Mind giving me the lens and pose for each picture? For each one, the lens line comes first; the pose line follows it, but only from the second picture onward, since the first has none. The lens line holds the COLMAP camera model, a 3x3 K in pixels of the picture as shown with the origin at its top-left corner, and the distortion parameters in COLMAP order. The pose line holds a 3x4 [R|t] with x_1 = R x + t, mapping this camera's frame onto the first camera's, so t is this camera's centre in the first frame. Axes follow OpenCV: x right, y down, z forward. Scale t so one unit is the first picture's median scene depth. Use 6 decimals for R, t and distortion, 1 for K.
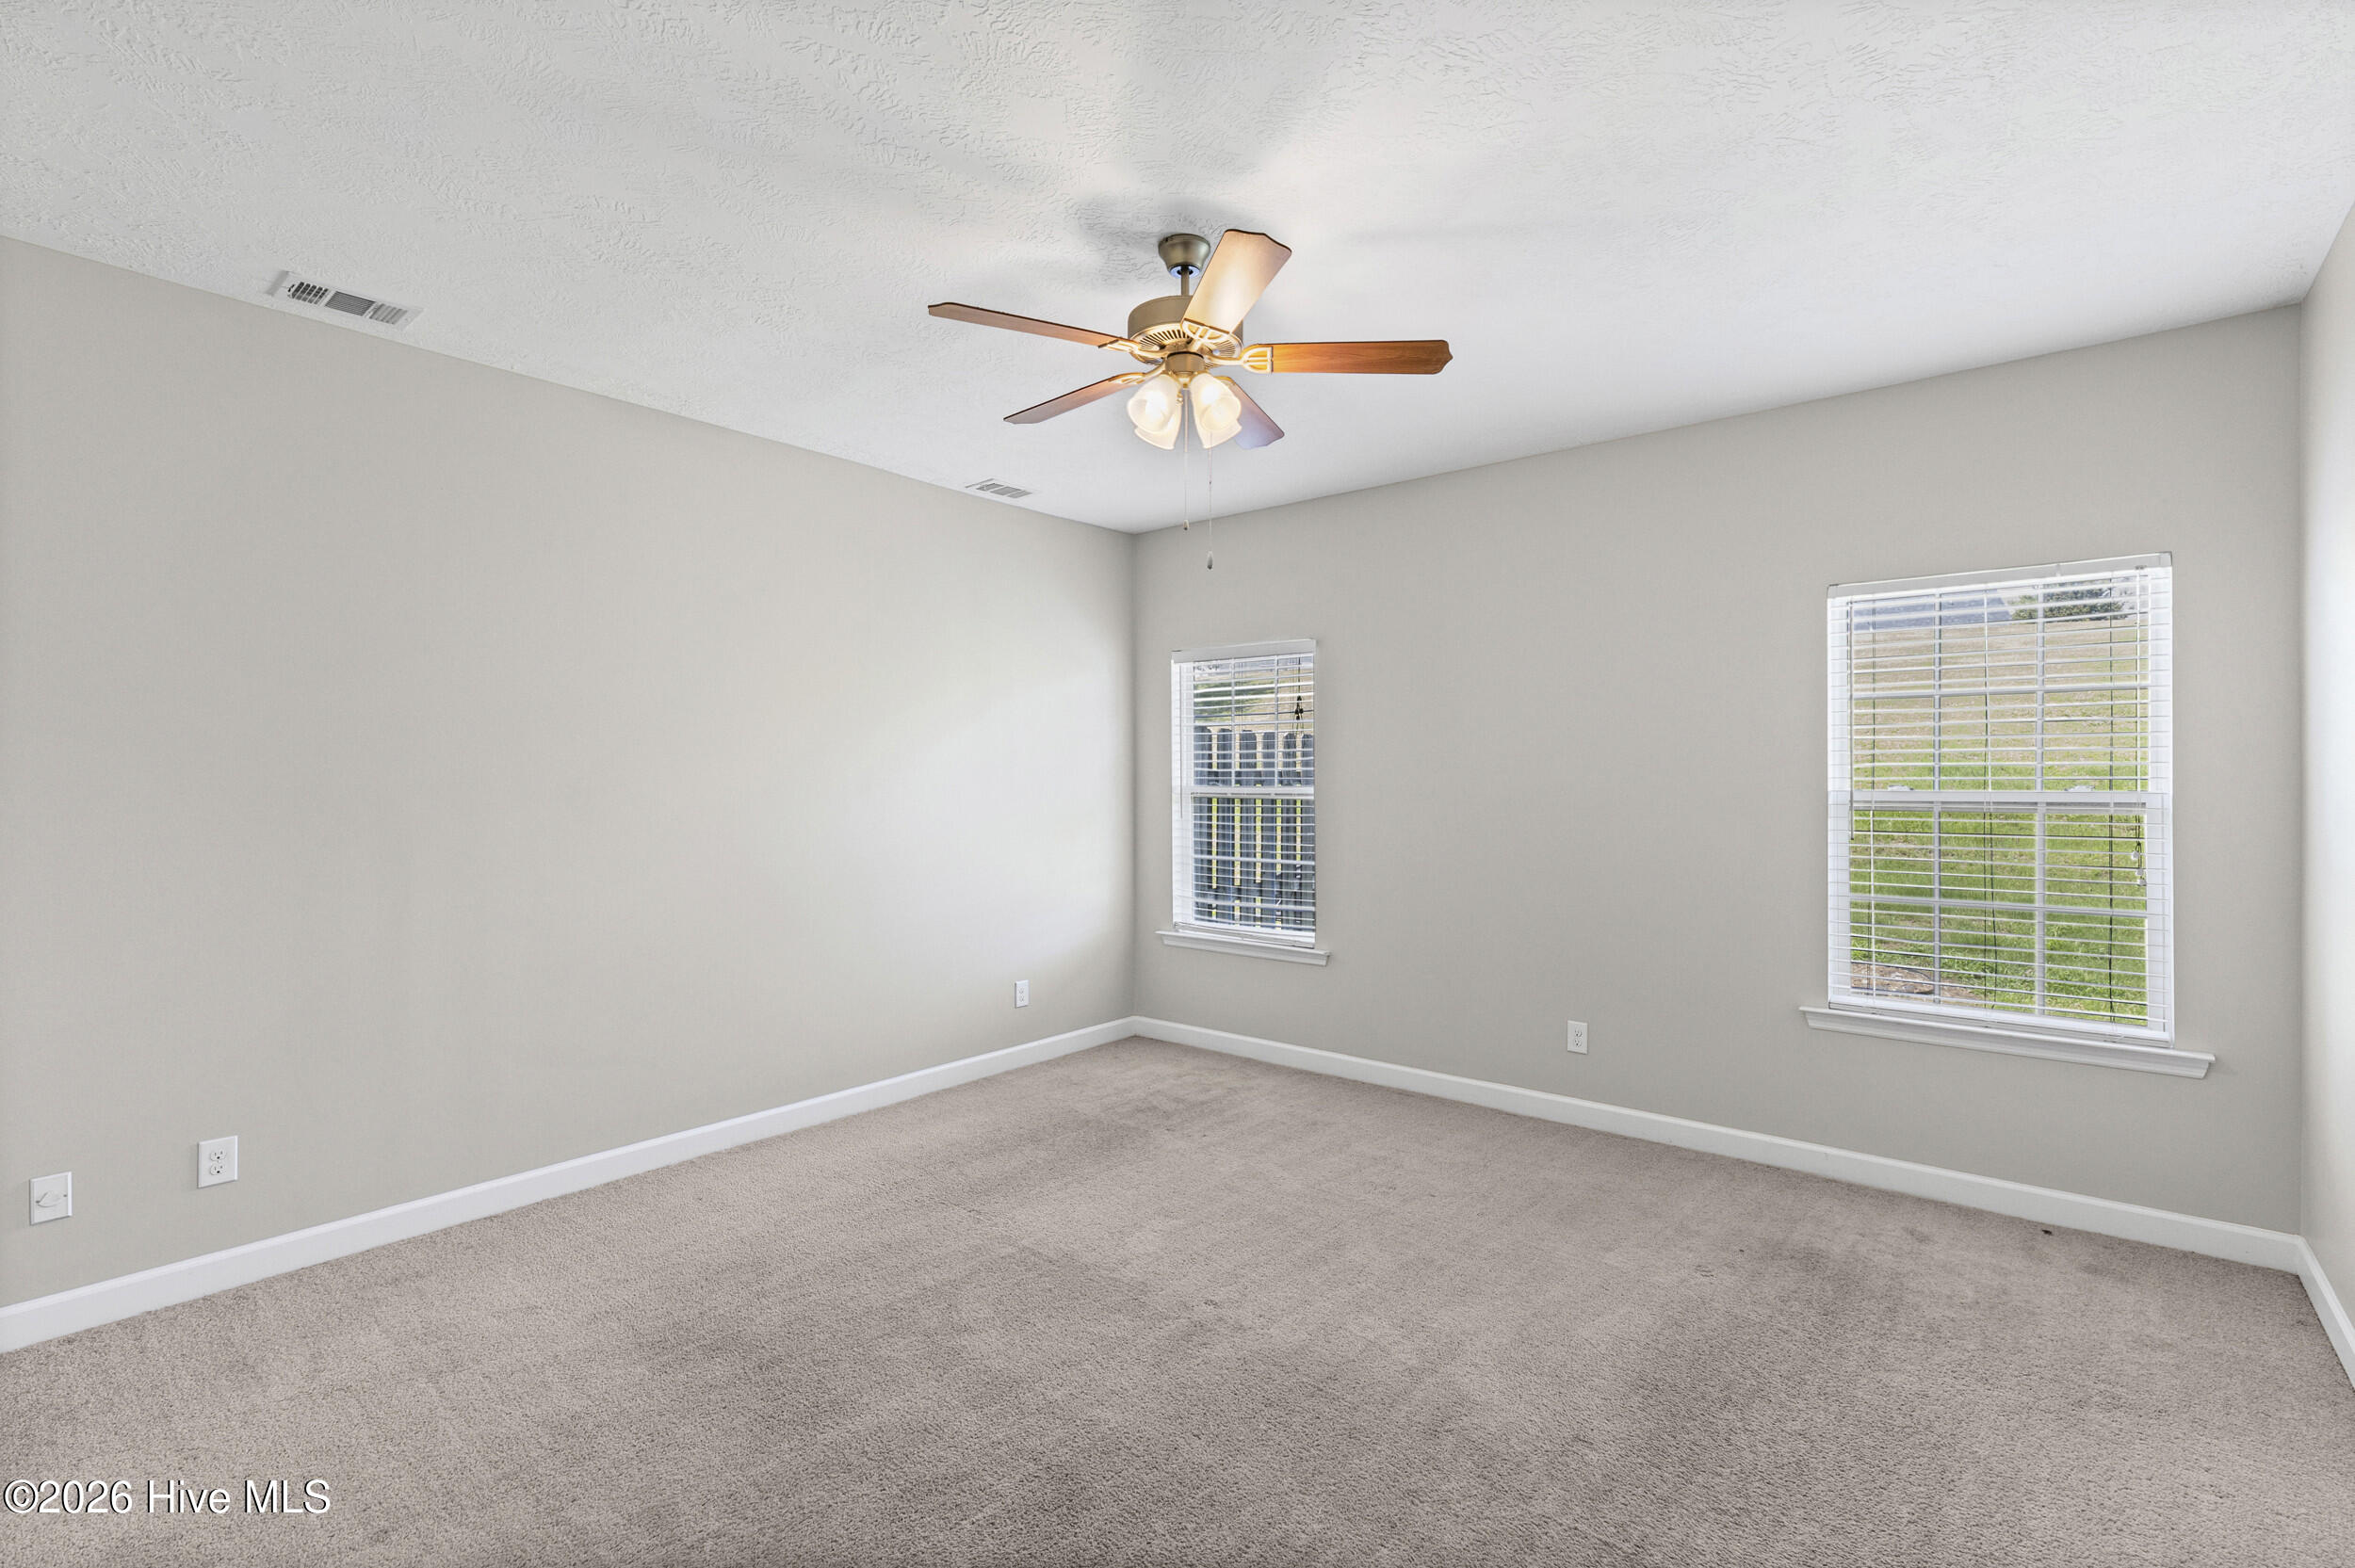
lens RADIAL K [[1059.7, 0, 1177.5], [0, 1059.7, 784.0], [0, 0, 1]] dist [0.012990, -0.000179]
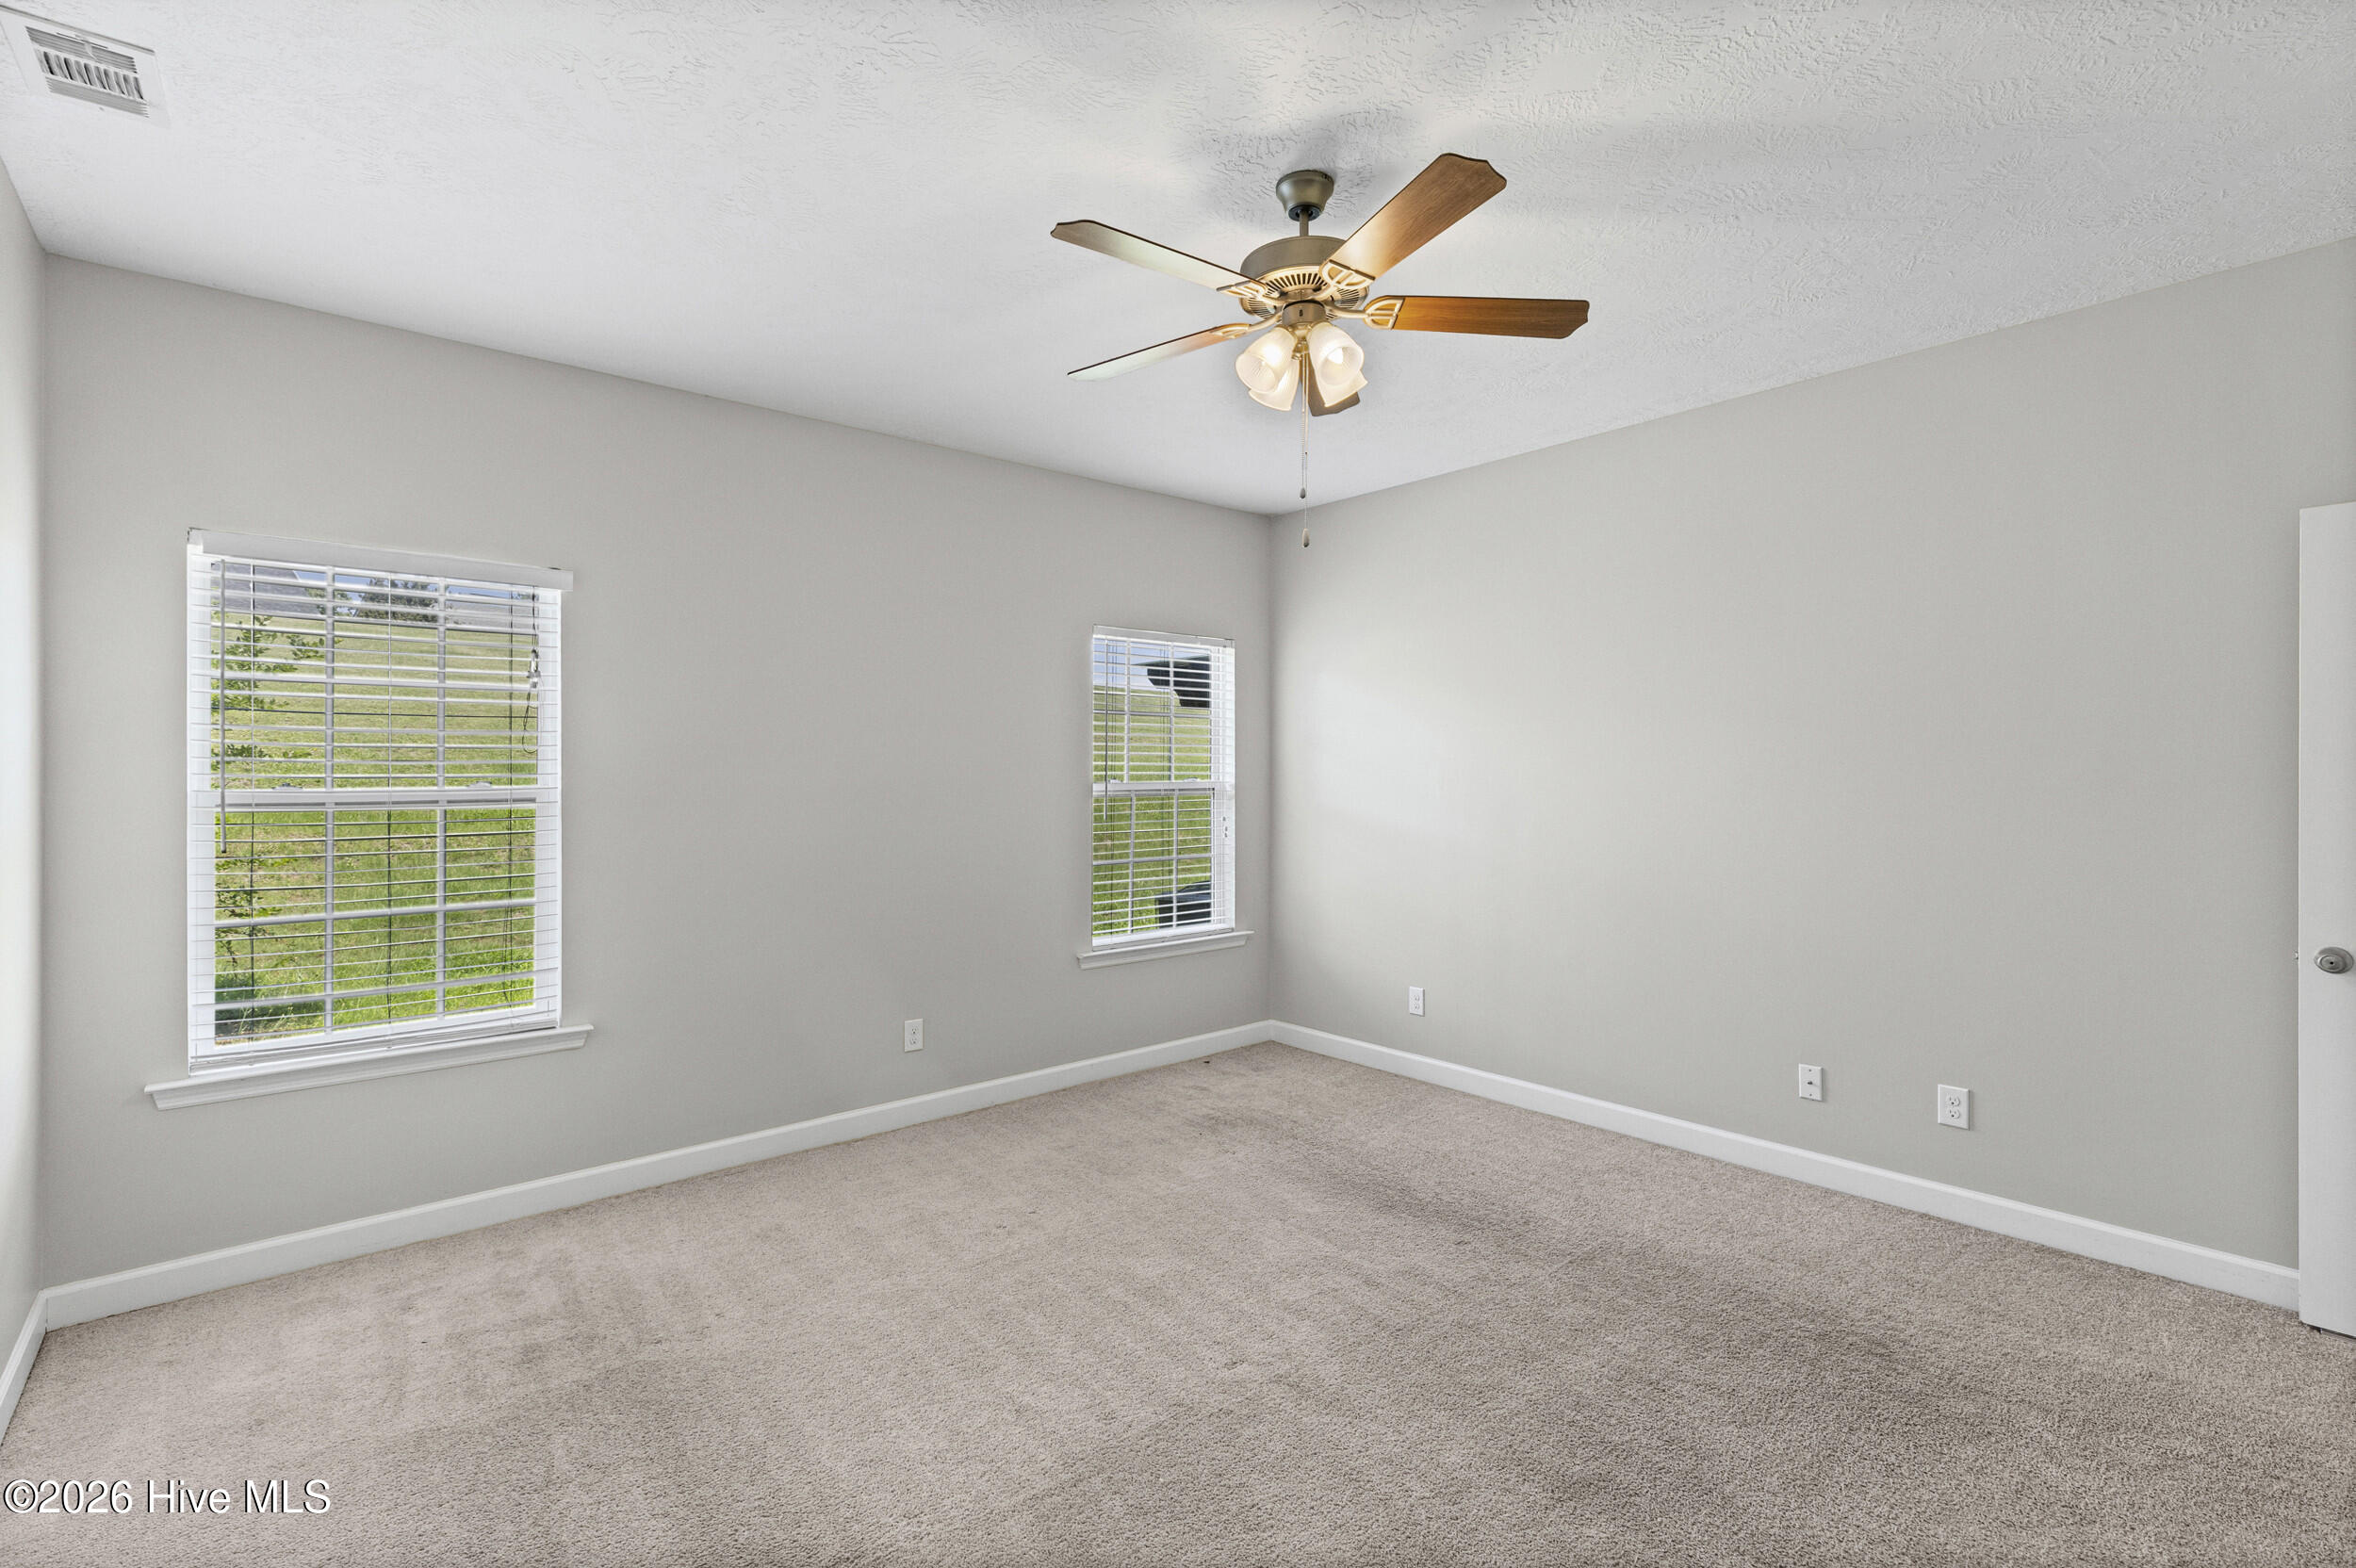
lens RADIAL K [[1060.2, 0, 1178.0], [0, 1060.2, 784.0], [0, 0, 1]] dist [0.012990, -0.000179]
pose [[0.177505, -0.007519, 0.984091, -0.704424], [0.006984, 0.999955, 0.006380, 0.000012], [-0.984095, 0.005740, 0.177550, 0.741711]]
